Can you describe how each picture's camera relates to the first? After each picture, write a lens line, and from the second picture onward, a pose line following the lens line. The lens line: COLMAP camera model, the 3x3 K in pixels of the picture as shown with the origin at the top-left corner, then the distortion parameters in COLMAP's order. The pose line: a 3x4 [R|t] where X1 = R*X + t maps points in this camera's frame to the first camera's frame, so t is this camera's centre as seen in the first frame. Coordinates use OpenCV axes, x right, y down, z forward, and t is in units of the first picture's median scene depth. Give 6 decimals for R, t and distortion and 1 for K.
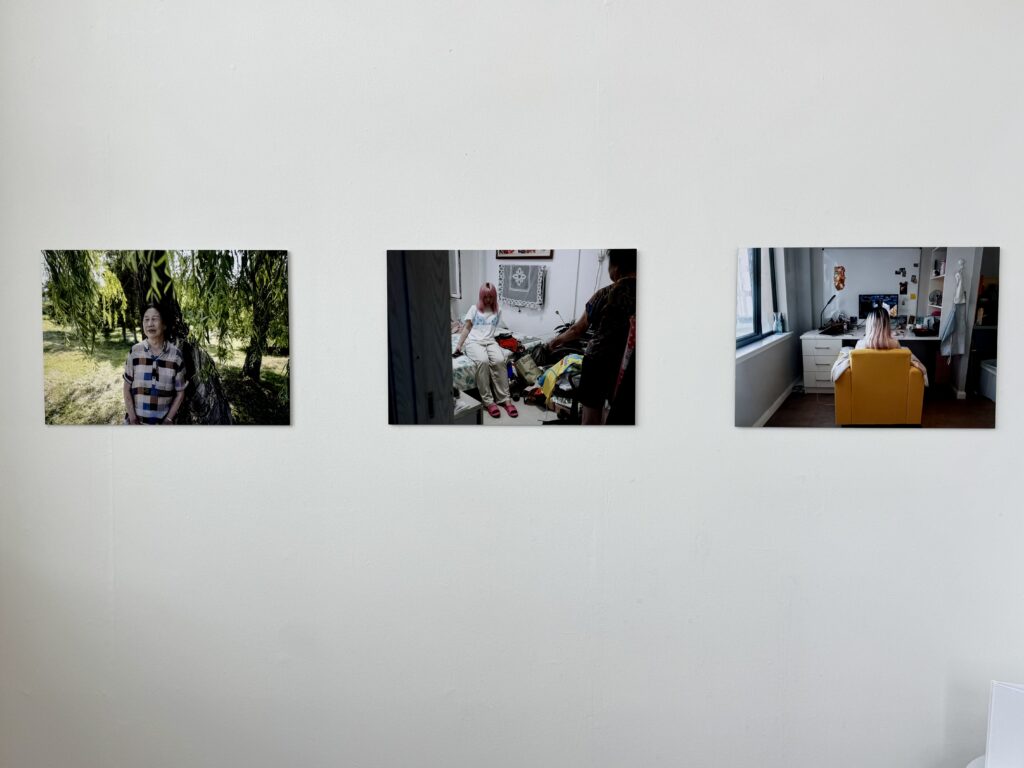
lens RADIAL K [[819.4, 0, 512.0], [0, 819.4, 384.0], [0, 0, 1]] dist [0.107054, -0.141449]
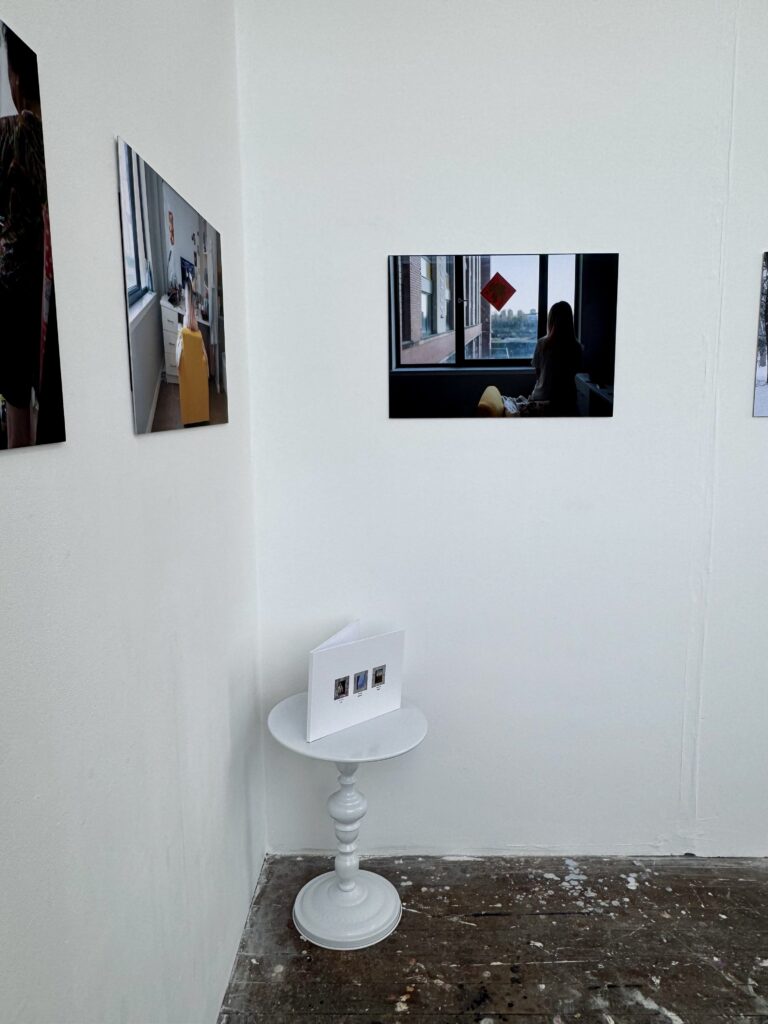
lens RADIAL K [[714.5, 0, 384.0], [0, 714.5, 512.0], [0, 0, 1]] dist [-0.009337, 0.007314]
pose [[-0.006760, -0.150979, 0.988514, -0.272031], [0.056780, 0.986884, 0.151119, 0.038080], [-0.998364, 0.057150, 0.001902, 0.797850]]
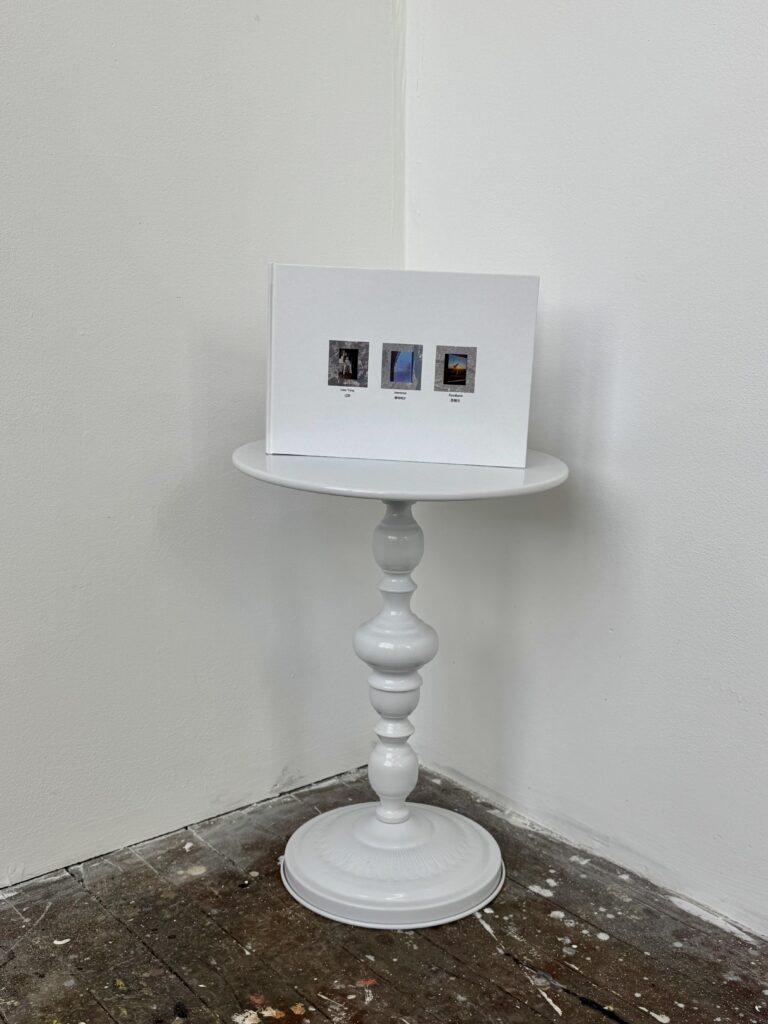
lens RADIAL K [[1048.9, 0, 384.0], [0, 1048.9, 512.0], [0, 0, 1]] dist [0.195546, -0.412670]
pose [[0.765056, -0.111864, 0.634174, 0.163955], [0.032313, 0.990225, 0.135687, 0.375892], [-0.643153, -0.083316, 0.761192, 0.378286]]
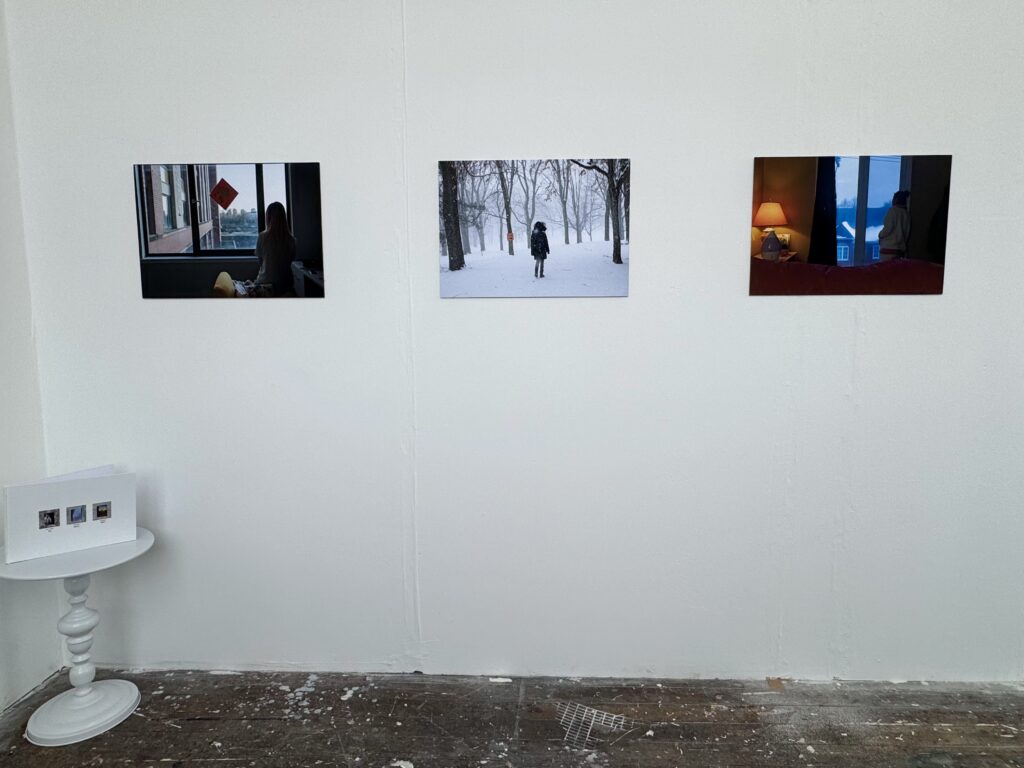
lens RADIAL K [[580.9, 0, 512.0], [0, 580.9, 384.0], [0, 0, 1]] dist [0.004490, -0.000176]
pose [[0.012656, -0.109537, 0.993902, -0.253738], [0.052212, 0.992698, 0.108740, 0.125909], [-0.998556, 0.050517, 0.018283, 0.177485]]
